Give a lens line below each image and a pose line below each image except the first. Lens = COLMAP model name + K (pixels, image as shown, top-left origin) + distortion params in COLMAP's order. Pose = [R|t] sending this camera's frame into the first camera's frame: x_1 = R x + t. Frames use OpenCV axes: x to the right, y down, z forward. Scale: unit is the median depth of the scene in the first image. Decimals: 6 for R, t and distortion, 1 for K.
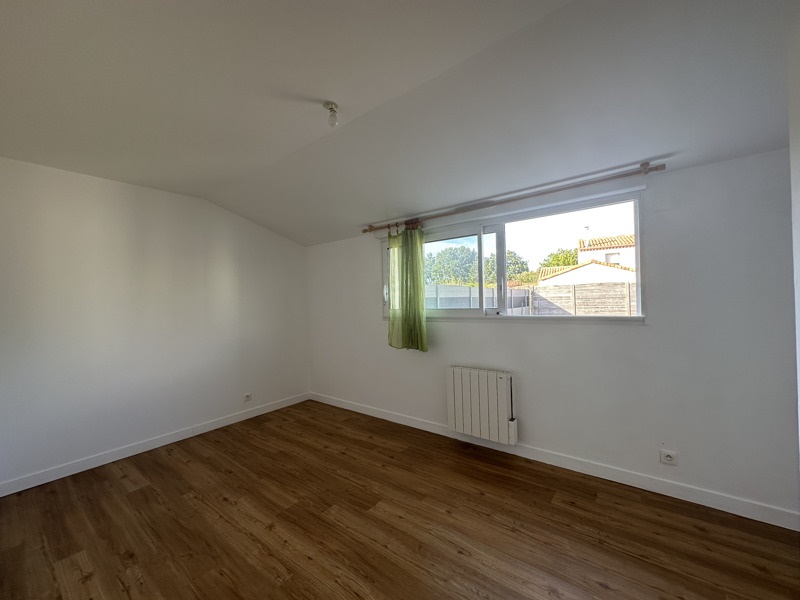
lens RADIAL K [[317.6, 0, 400.0], [0, 317.6, 300.0], [0, 0, 1]] dist [0.000155, -0.000006]
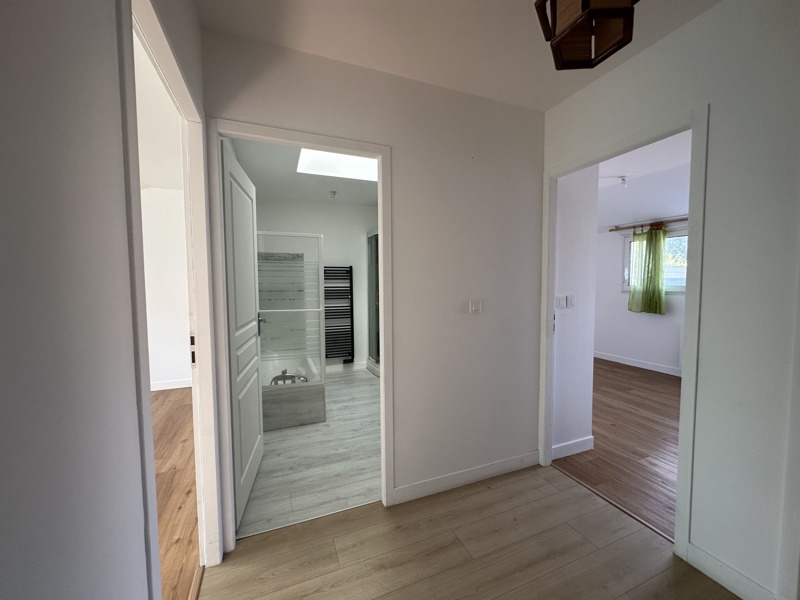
lens RADIAL K [[317.6, 0, 400.0], [0, 317.6, 300.0], [0, 0, 1]] dist [0.000155, -0.000006]
pose [[0.861353, 0.051411, -0.505398, -0.212903], [-0.016376, 0.997159, 0.073526, 0.007034], [0.507742, -0.055056, 0.859748, -0.813312]]
